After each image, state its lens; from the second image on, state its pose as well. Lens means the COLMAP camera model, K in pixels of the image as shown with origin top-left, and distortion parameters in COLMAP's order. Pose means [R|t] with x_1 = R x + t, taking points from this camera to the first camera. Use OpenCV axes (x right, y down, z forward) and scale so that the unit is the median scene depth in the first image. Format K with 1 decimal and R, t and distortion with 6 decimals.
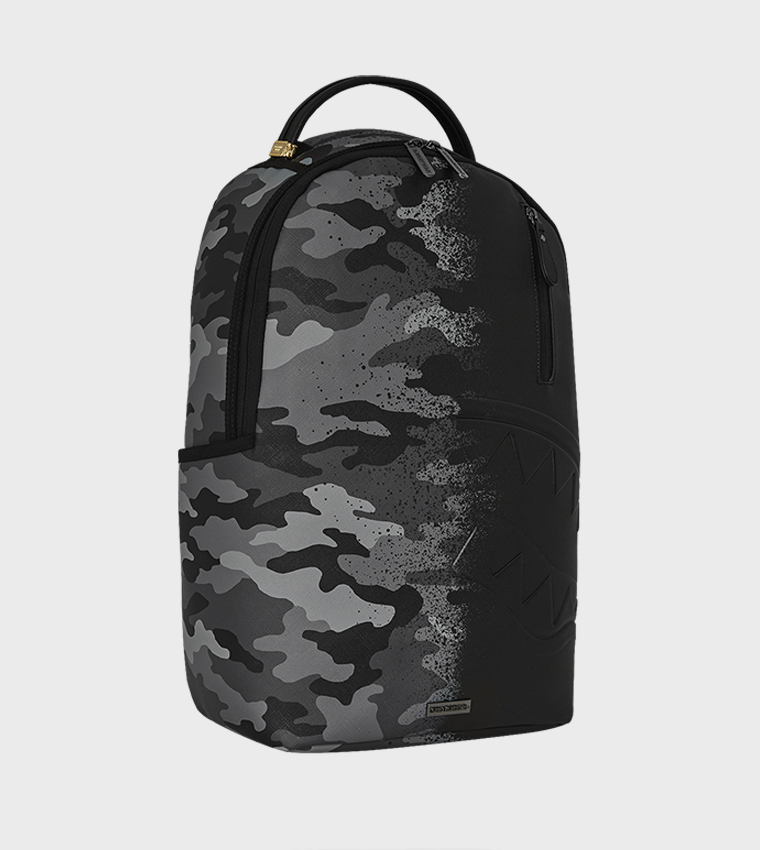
lens RADIAL K [[1761.6, 0, 380.0], [0, 1761.6, 425.0], [0, 0, 1]] dist [-0.007590, -0.089325]
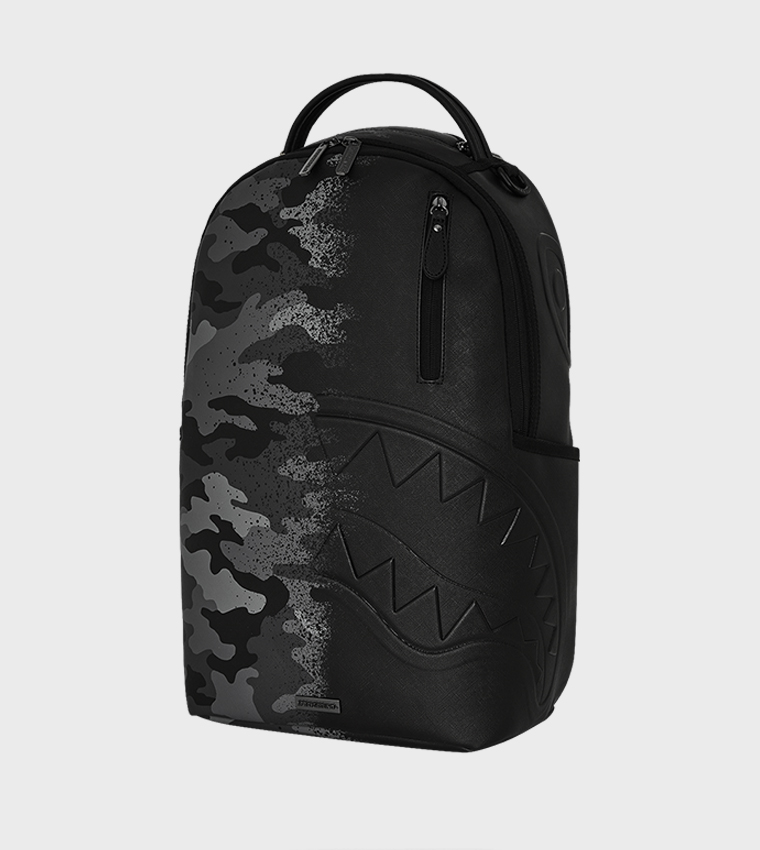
lens RADIAL K [[1761.6, 0, 380.0], [0, 1761.6, 425.0], [0, 0, 1]] dist [-0.007590, -0.089325]
pose [[0.608321, 0.032862, -0.793011, 0.866075], [-0.029705, 0.999385, 0.018627, -0.018266], [0.793135, 0.012225, 0.608923, 0.423344]]
